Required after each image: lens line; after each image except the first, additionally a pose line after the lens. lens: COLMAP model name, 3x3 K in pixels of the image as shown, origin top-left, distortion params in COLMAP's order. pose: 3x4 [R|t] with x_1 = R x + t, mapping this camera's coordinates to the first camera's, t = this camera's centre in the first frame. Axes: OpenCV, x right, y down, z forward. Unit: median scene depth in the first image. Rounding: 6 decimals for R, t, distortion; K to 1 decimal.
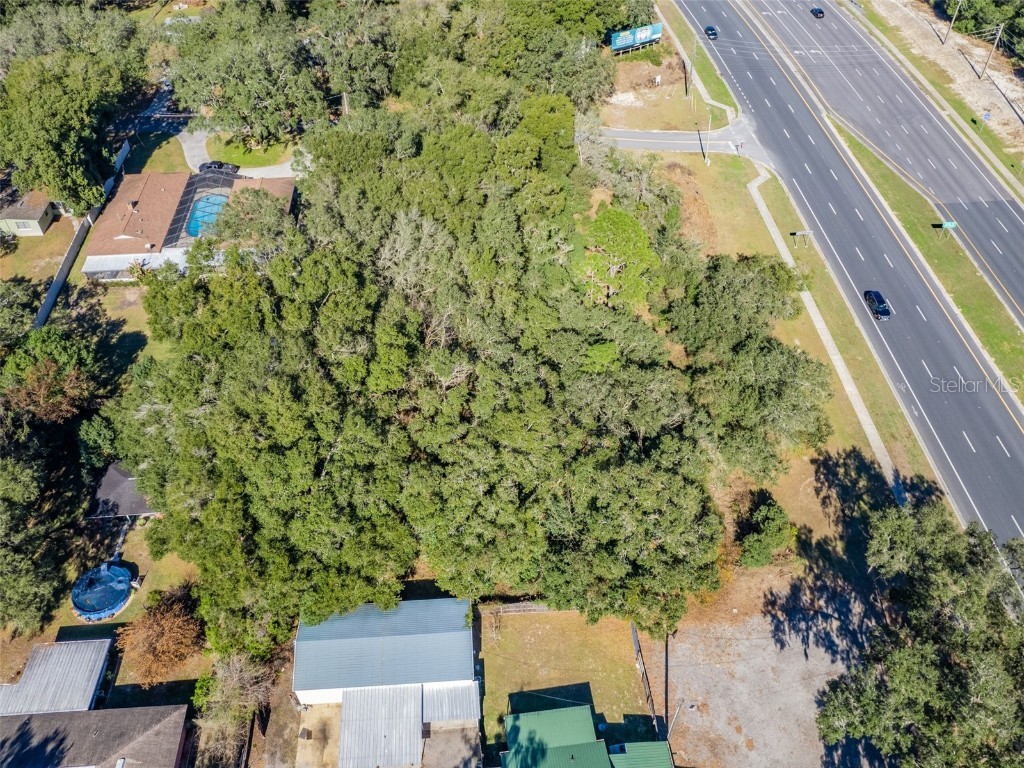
lens RADIAL K [[865.5, 0, 513.6], [0, 865.5, 329.9], [0, 0, 1]] dist [-0.045861, 0.008932]
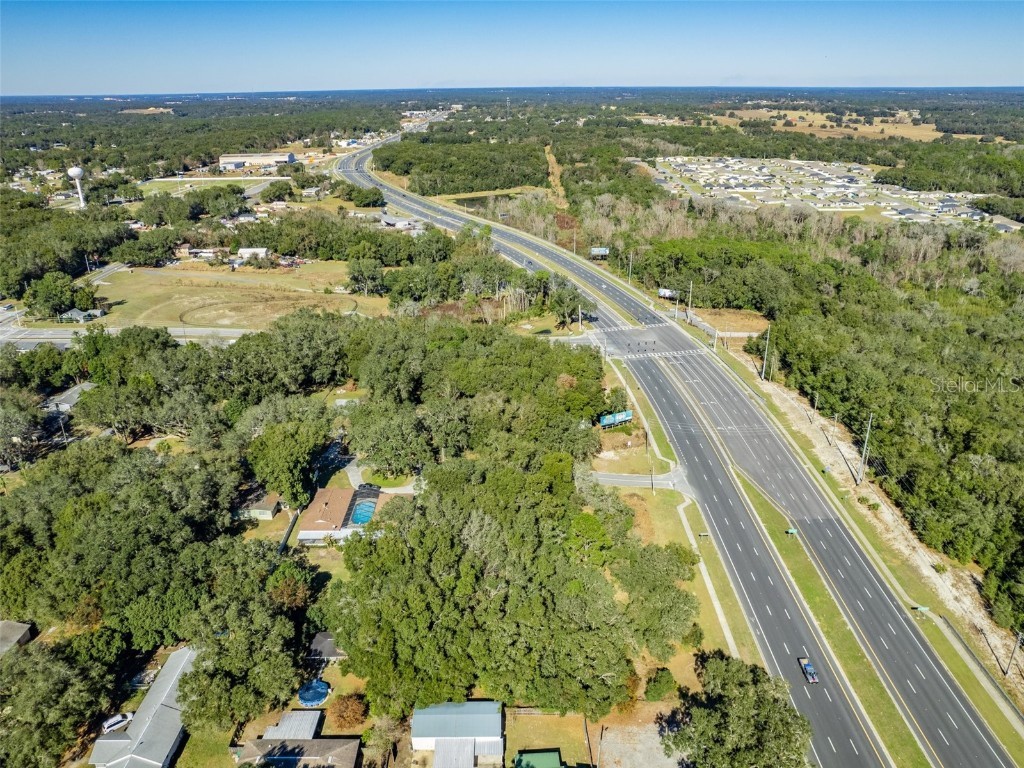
lens RADIAL K [[750.5, 0, 515.6], [0, 750.5, 383.2], [0, 0, 1]] dist [-0.081831, 0.069094]
pose [[0.998193, 0.021047, -0.056284, 0.044710], [-0.038964, 0.939760, -0.339607, 0.142640], [0.045745, 0.341187, 0.938882, -0.591248]]
